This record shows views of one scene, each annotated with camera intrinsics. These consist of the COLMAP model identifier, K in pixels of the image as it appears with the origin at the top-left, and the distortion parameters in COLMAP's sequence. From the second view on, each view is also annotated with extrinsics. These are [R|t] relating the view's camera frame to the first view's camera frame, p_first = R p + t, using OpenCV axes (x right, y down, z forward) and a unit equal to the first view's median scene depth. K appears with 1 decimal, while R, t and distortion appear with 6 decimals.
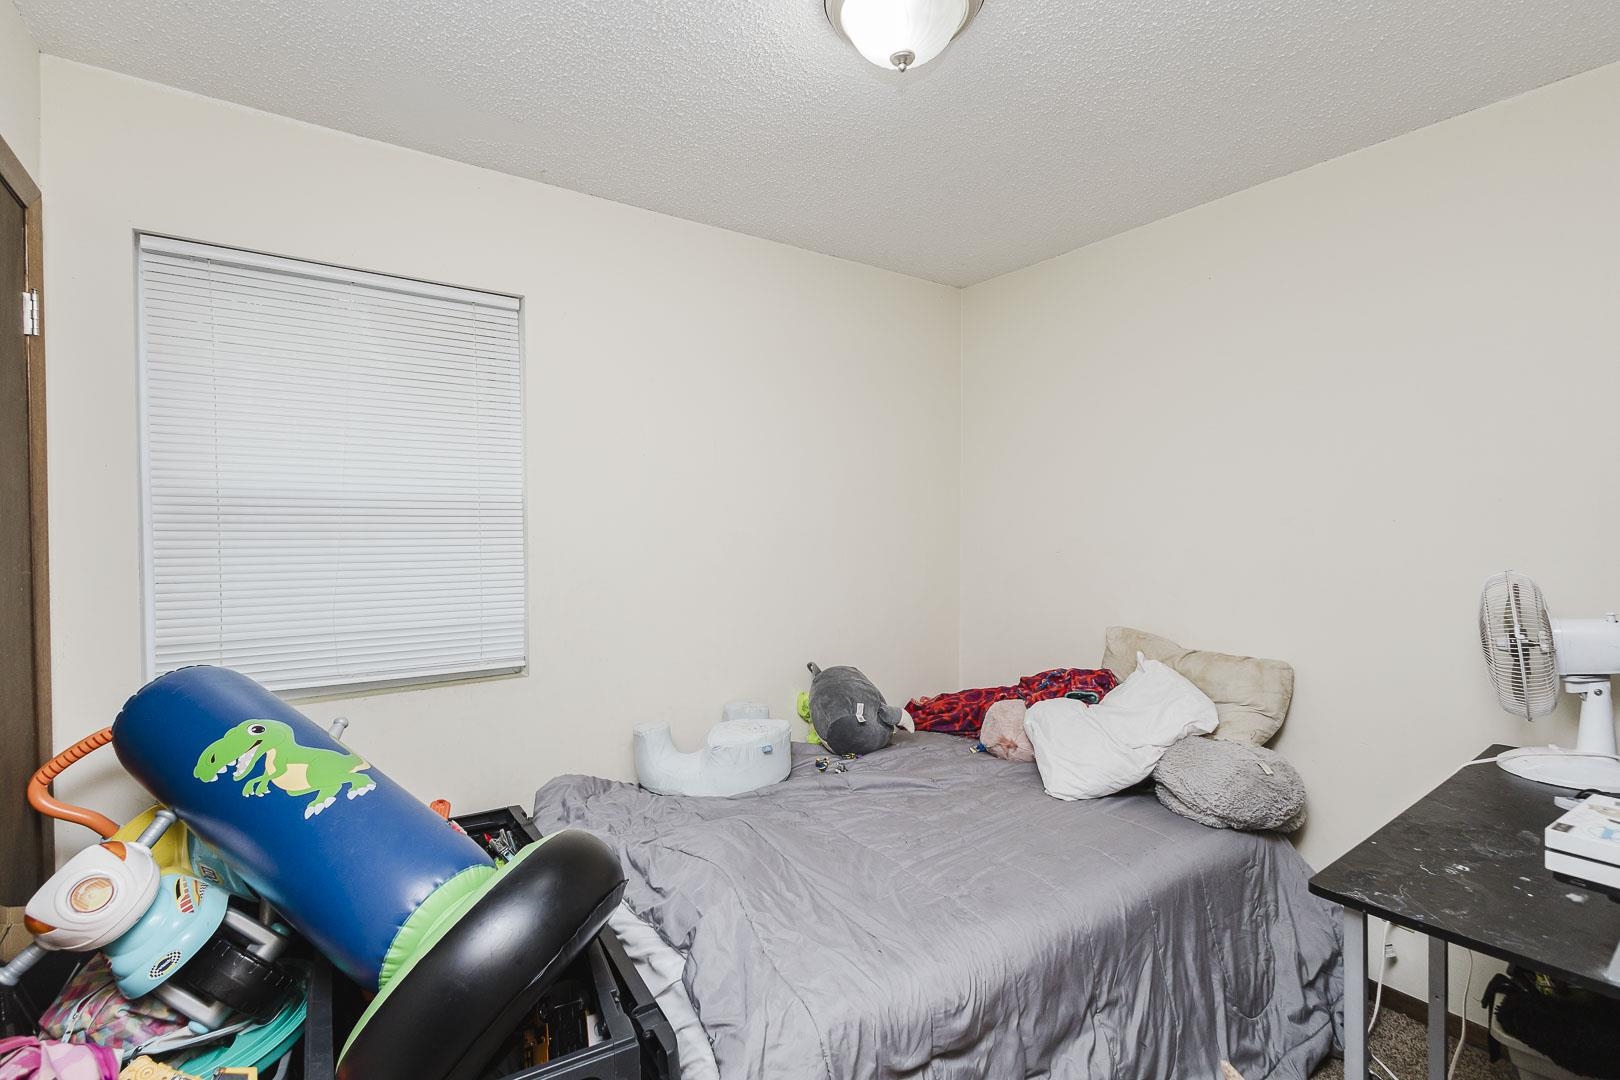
lens RADIAL K [[746.9, 0, 810.1], [0, 746.9, 536.8], [0, 0, 1]] dist [0.001257, -0.000135]
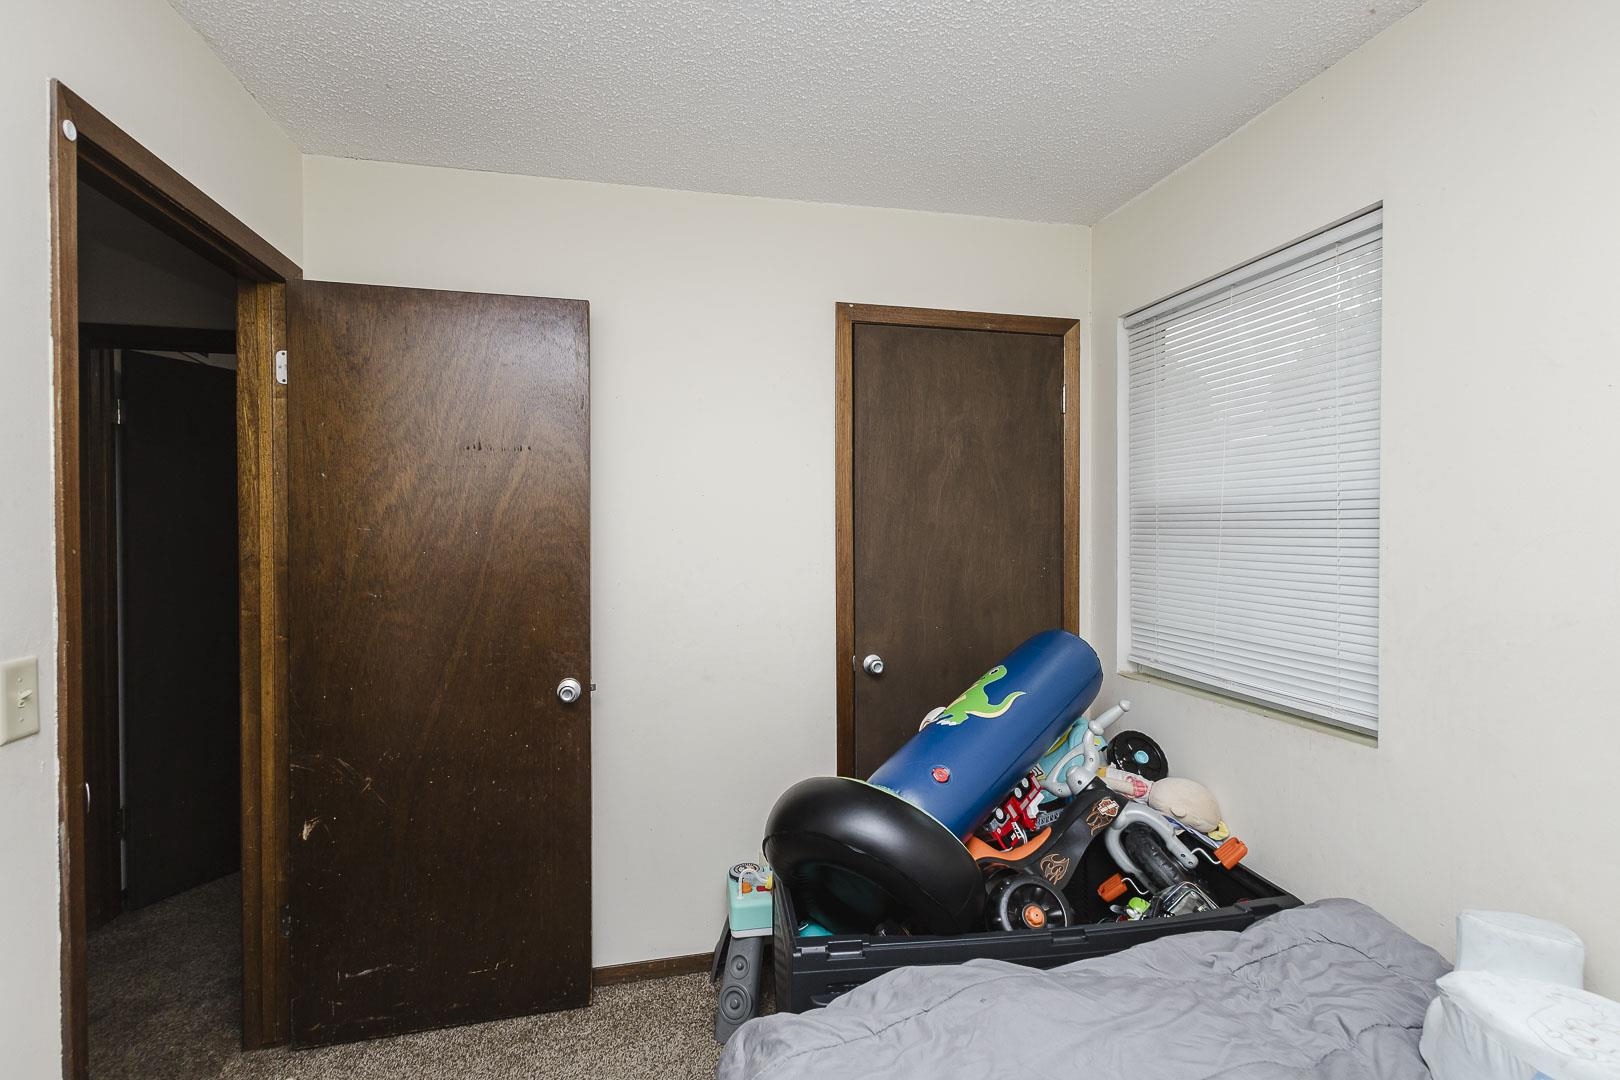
lens RADIAL K [[746.9, 0, 810.1], [0, 746.9, 536.8], [0, 0, 1]] dist [0.001257, -0.000135]
pose [[-0.373035, 0.009614, -0.927767, 0.510331], [-0.010914, 0.999832, 0.014749, -0.014841], [0.927753, 0.015627, -0.372868, 0.844815]]
